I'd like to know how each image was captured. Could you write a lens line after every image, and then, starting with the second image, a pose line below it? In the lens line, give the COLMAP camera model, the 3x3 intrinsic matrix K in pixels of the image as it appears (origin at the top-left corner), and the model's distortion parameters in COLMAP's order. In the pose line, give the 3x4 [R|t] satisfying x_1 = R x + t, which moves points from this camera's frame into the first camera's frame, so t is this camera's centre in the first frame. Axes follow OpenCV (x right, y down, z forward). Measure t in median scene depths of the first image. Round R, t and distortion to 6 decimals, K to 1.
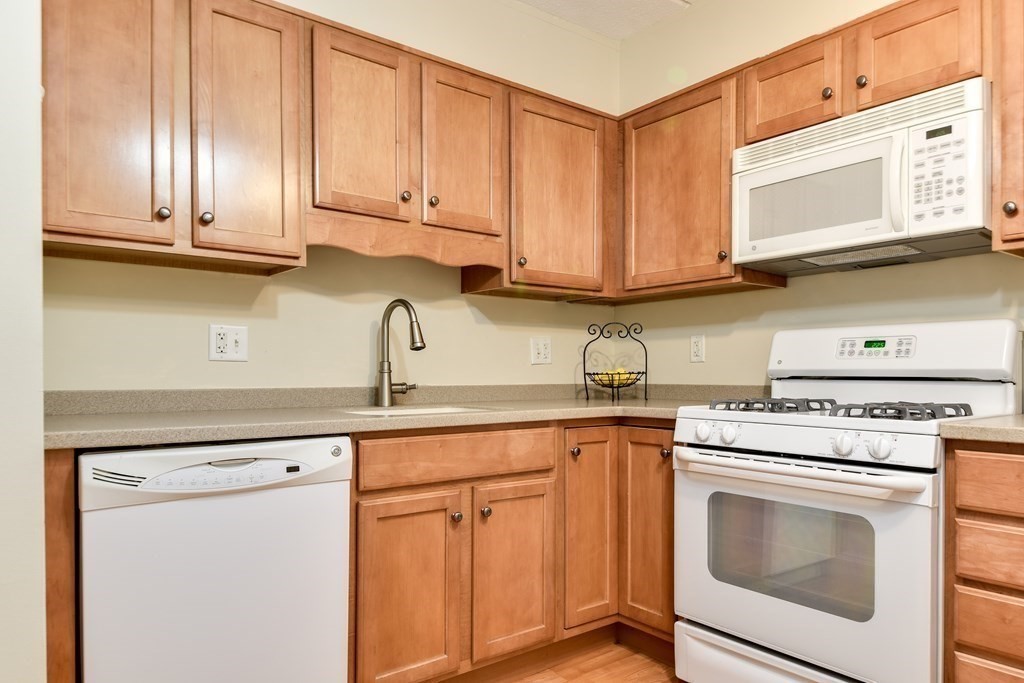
lens RADIAL K [[699.8, 0, 511.2], [0, 699.8, 396.0], [0, 0, 1]] dist [0.064830, -0.055872]
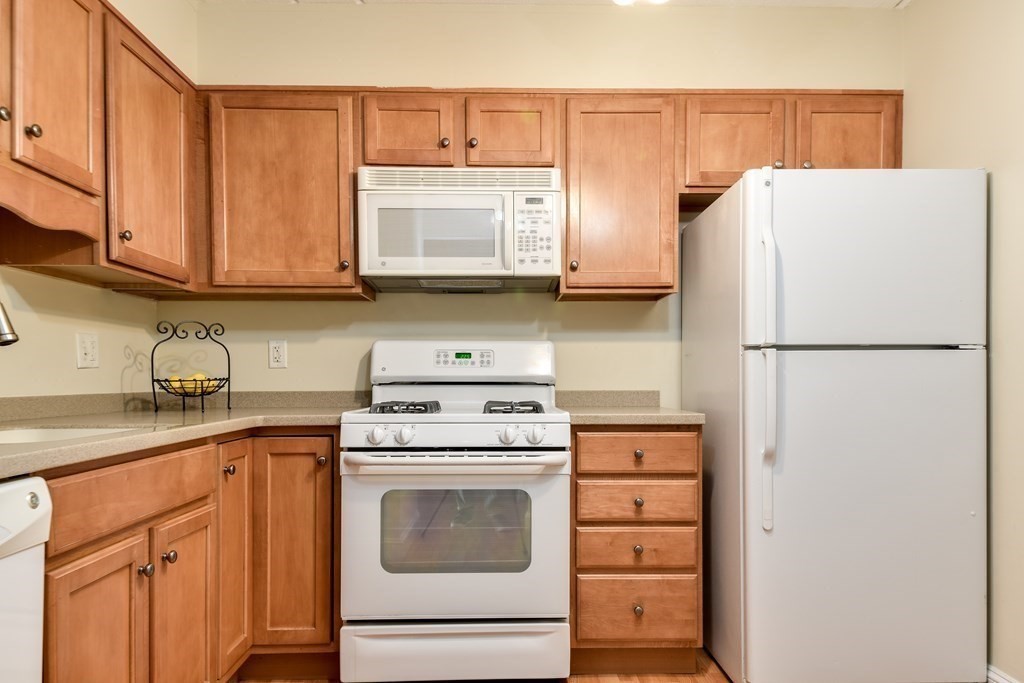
lens RADIAL K [[703.6, 0, 514.2], [0, 703.6, 404.9], [0, 0, 1]] dist [0.066235, -0.063706]
pose [[0.569142, -0.031783, 0.821625, -0.427097], [0.030977, 0.999372, 0.017201, -0.005079], [-0.821656, 0.015662, 0.569769, 0.213666]]
